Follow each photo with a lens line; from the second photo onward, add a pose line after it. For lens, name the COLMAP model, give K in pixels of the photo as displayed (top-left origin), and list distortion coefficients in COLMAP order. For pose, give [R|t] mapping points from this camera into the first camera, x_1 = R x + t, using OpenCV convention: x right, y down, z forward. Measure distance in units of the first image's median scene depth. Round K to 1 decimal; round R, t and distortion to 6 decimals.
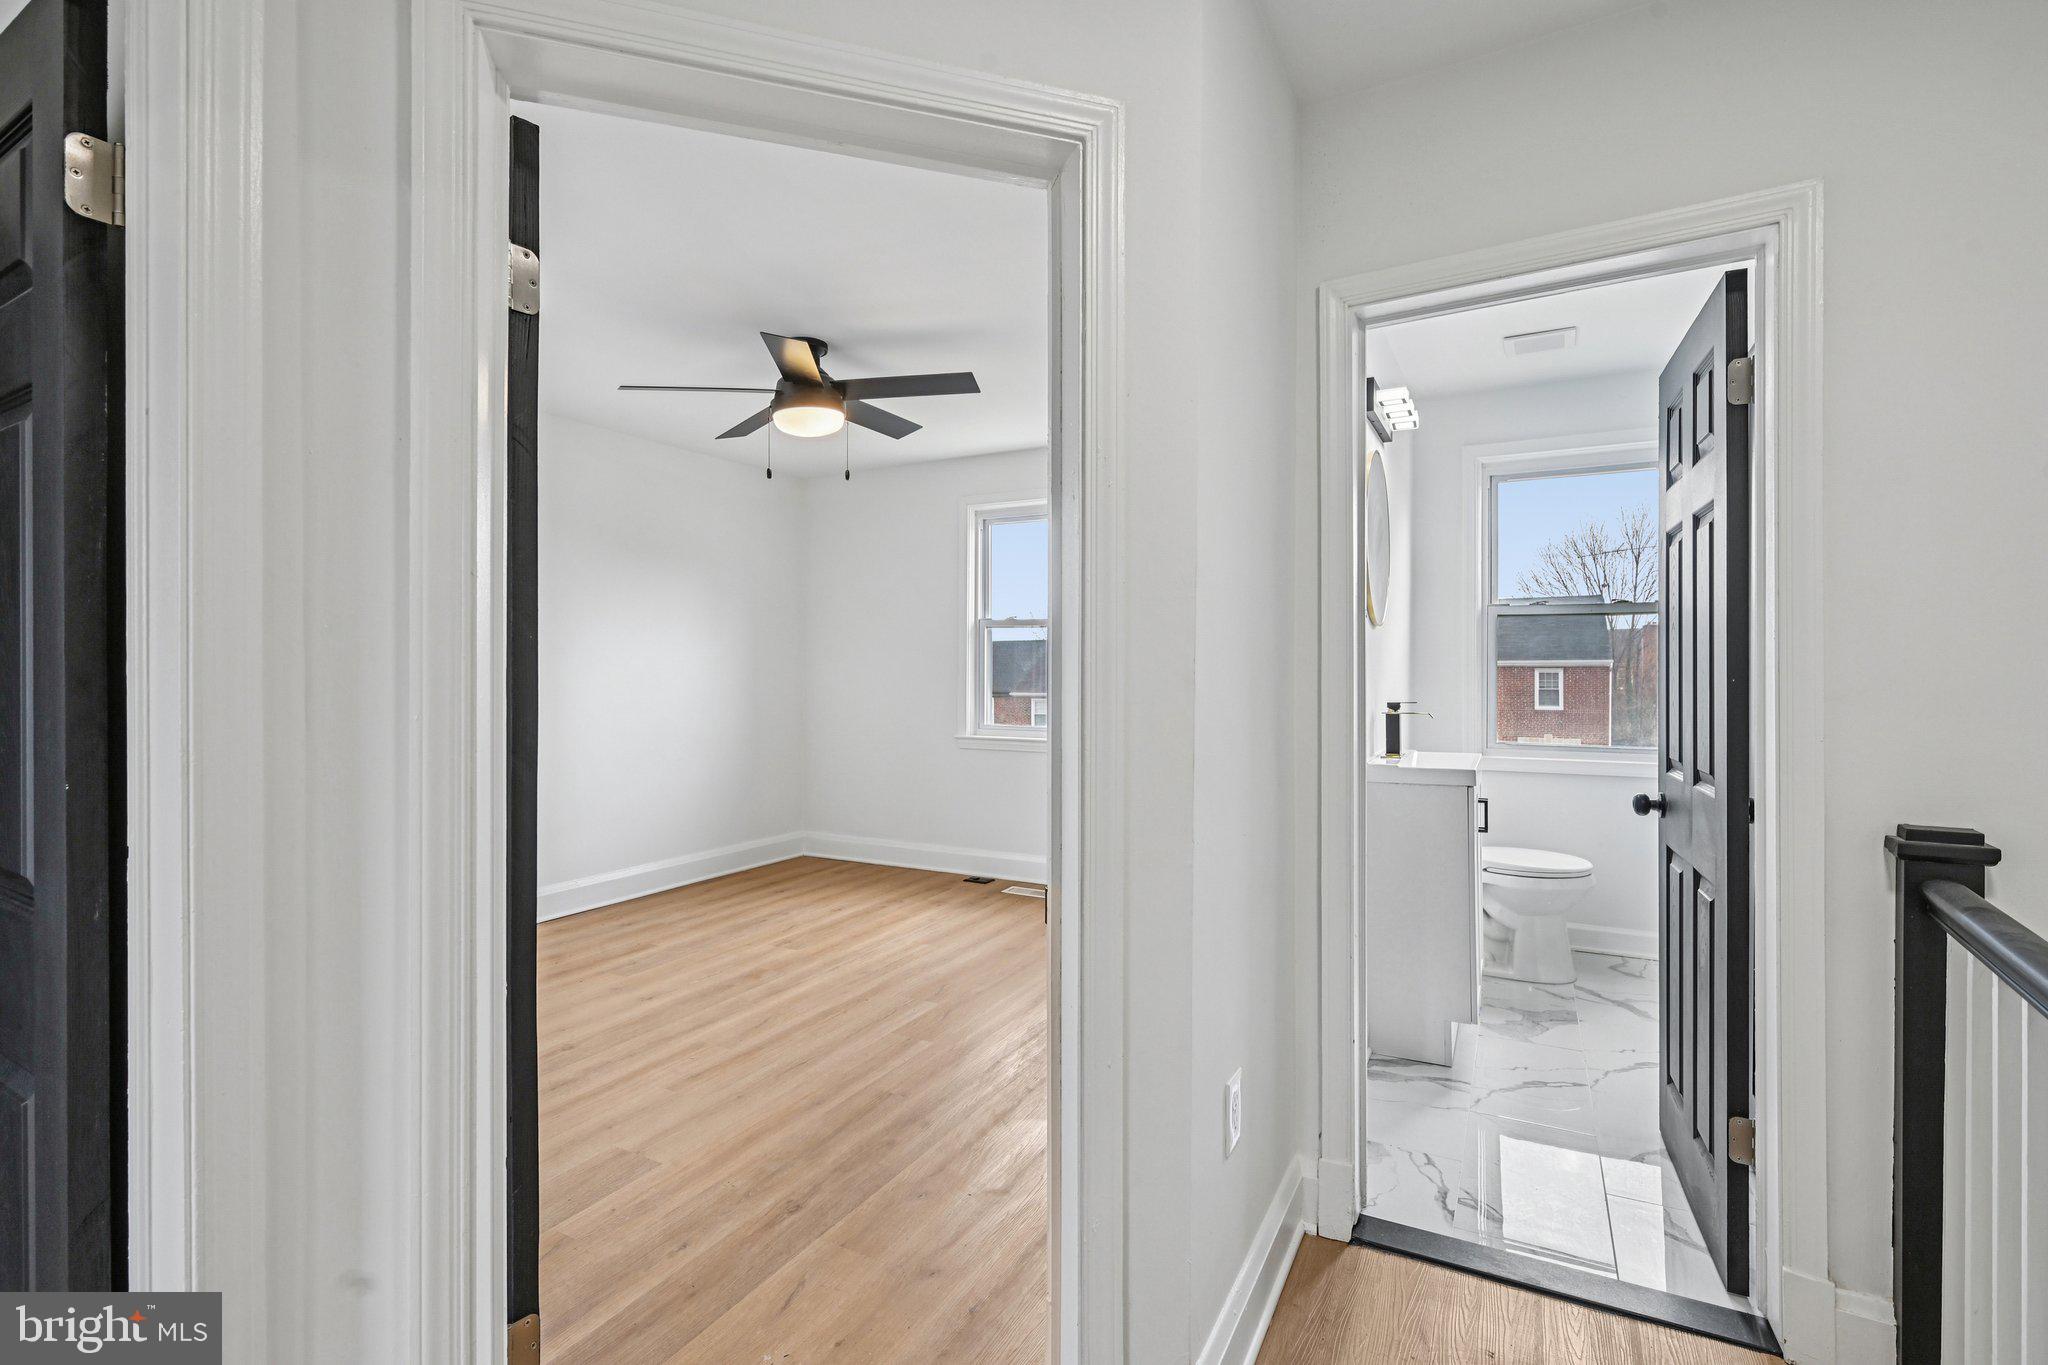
lens RADIAL K [[913.3, 0, 1035.9], [0, 913.3, 674.9], [0, 0, 1]] dist [-0.003071, 0.001321]
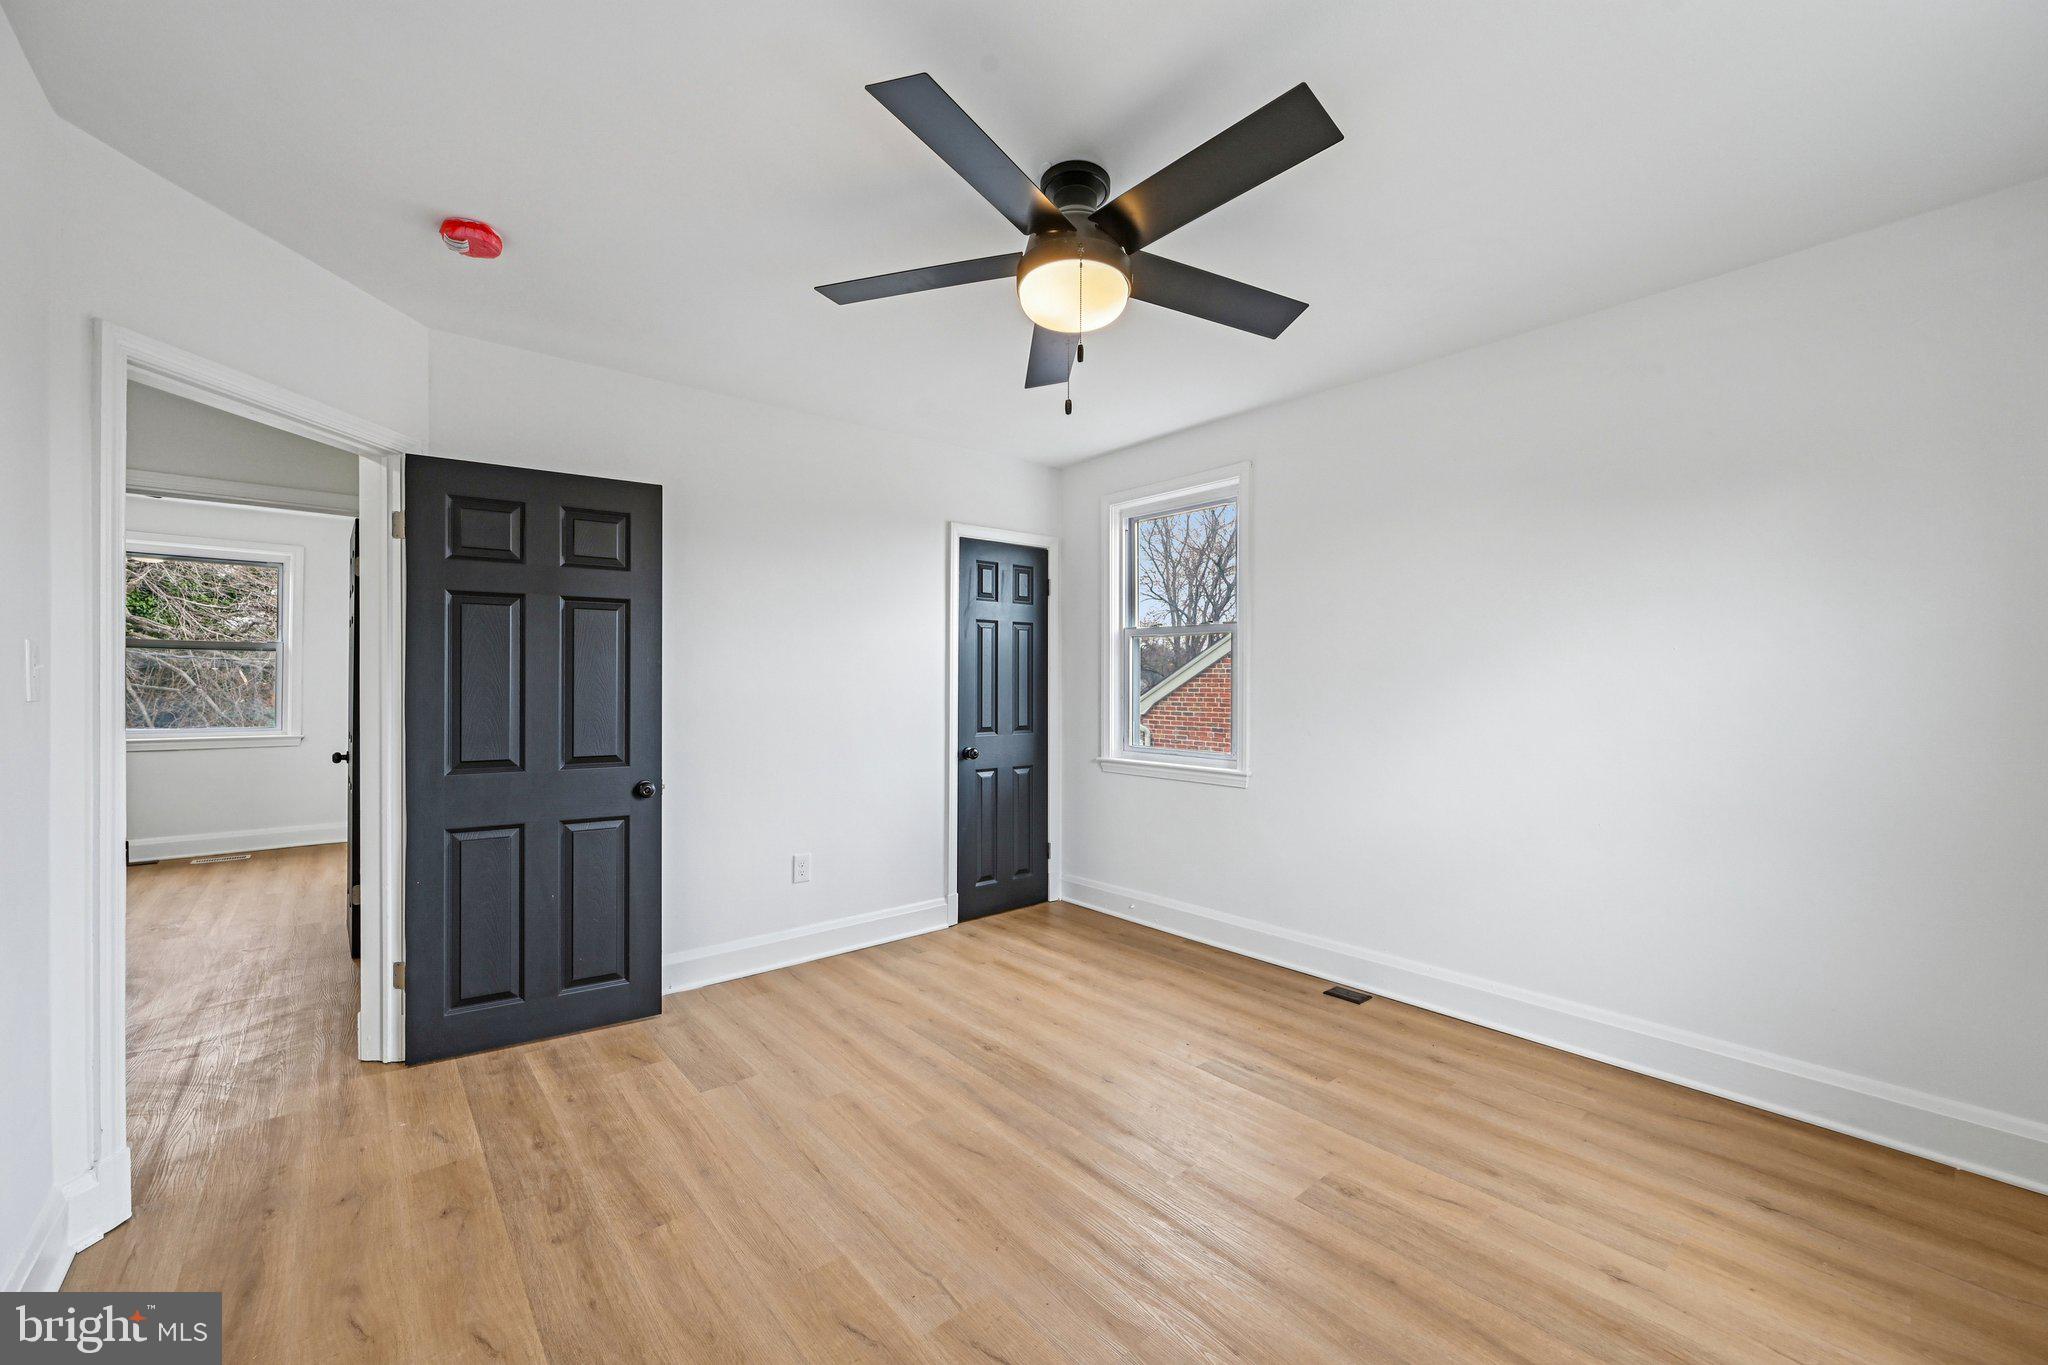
lens RADIAL K [[806.4, 0, 1028.0], [0, 806.4, 670.1], [0, 0, 1]] dist [-0.002086, 0.000222]
pose [[-0.362944, -0.015397, -0.931684, 0.287682], [-0.005754, 0.999881, -0.014282, -0.010730], [0.931793, 0.000178, -0.362990, 1.163469]]
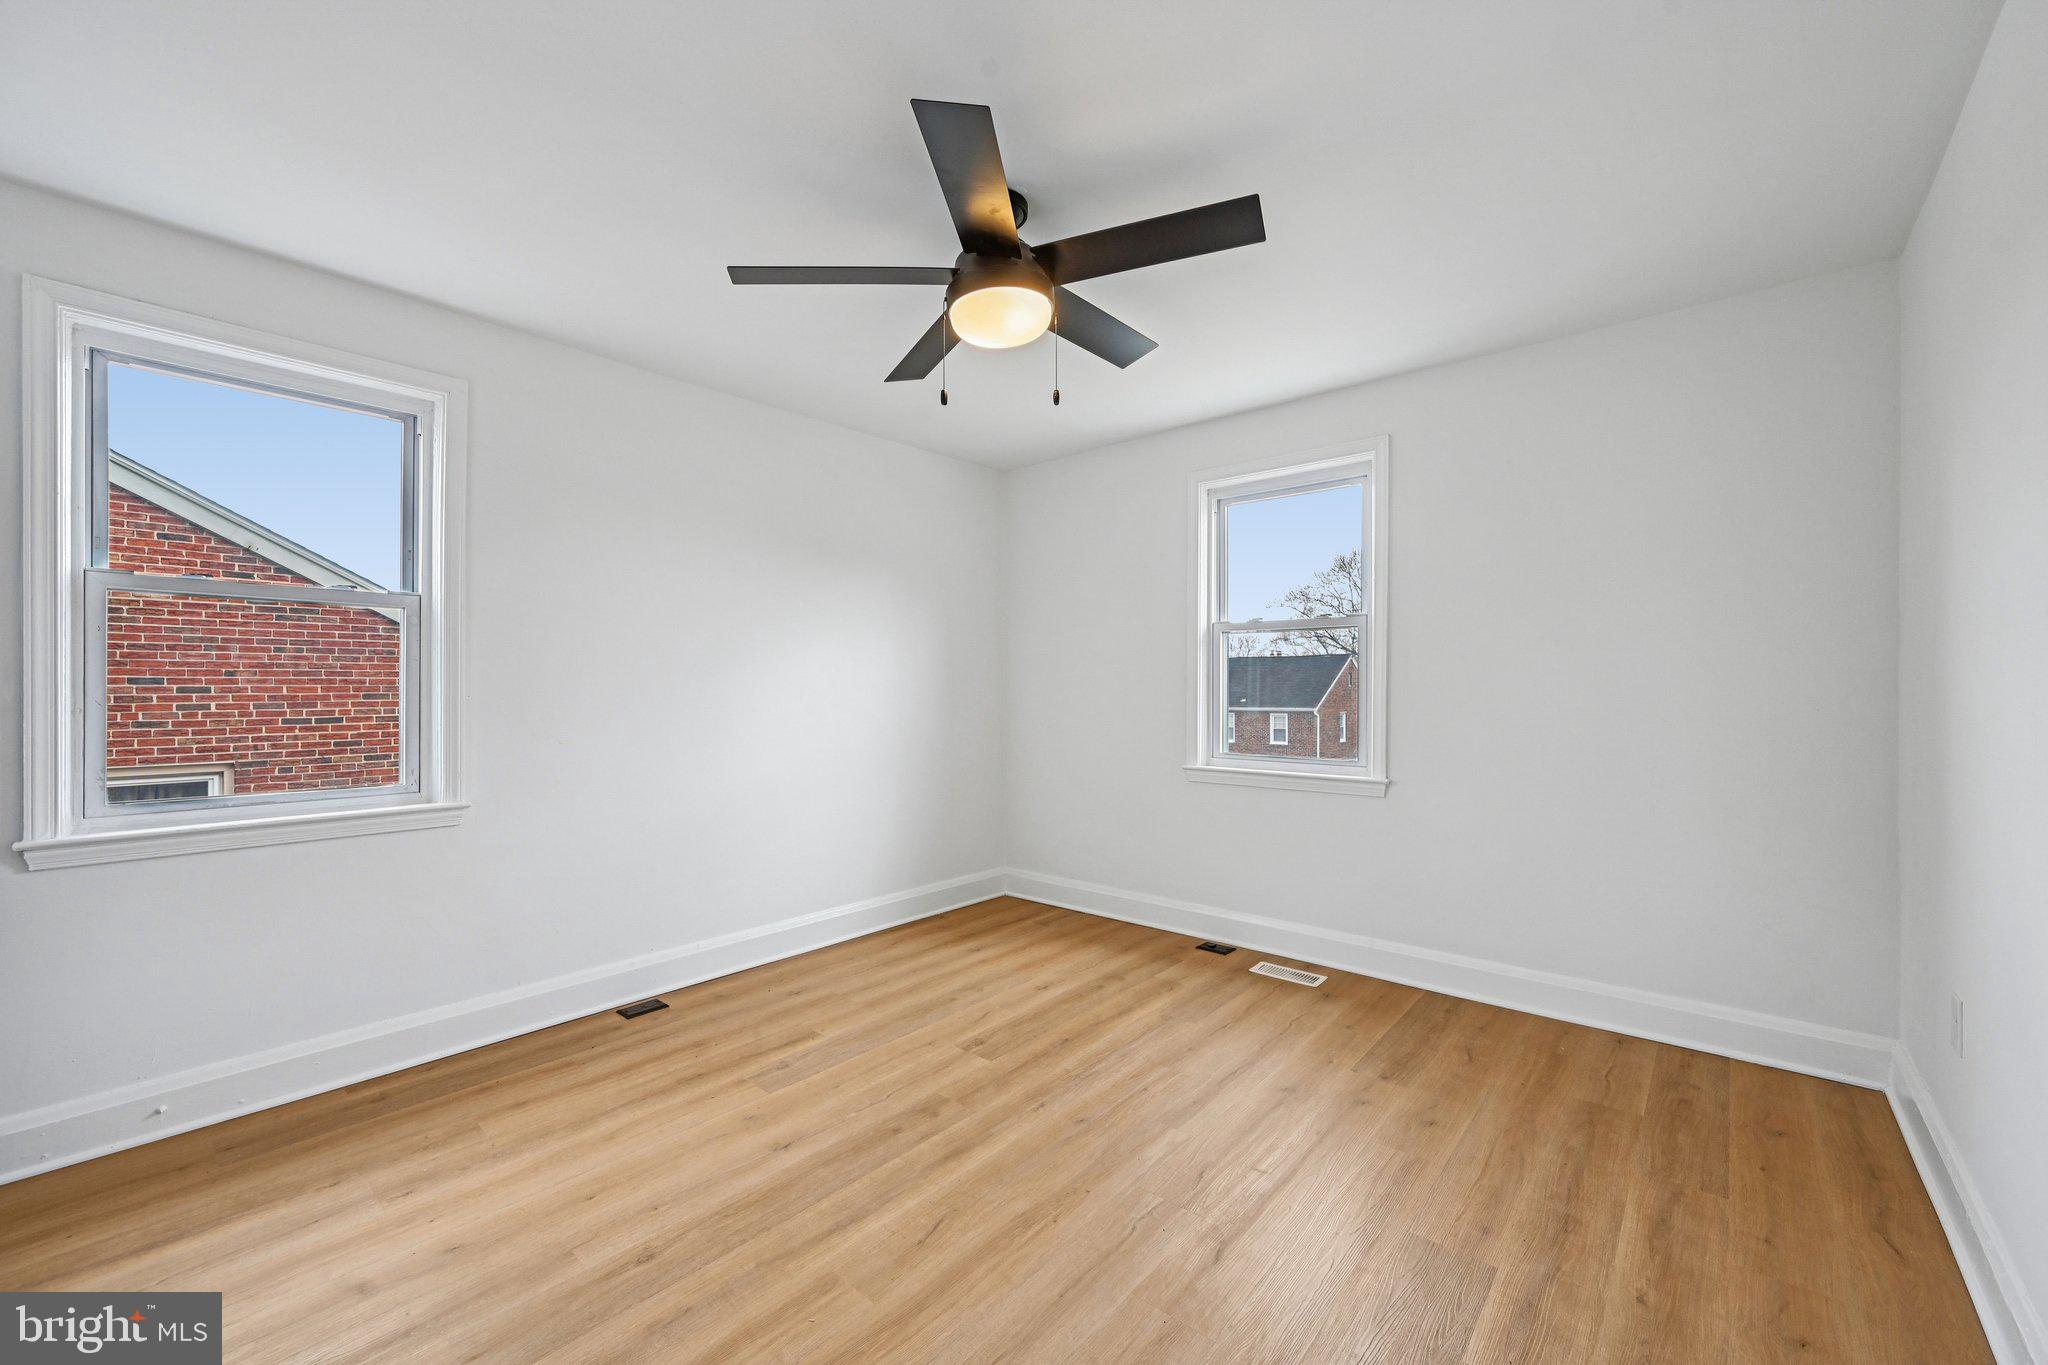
lens RADIAL K [[806.4, 0, 1036.5], [0, 806.4, 684.3], [0, 0, 1]] dist [-0.002086, 0.000222]
pose [[0.975678, -0.003059, -0.219188, -0.090426], [0.001451, 0.999971, -0.007497, -0.001460], [0.219205, 0.006996, 0.975654, 0.413201]]
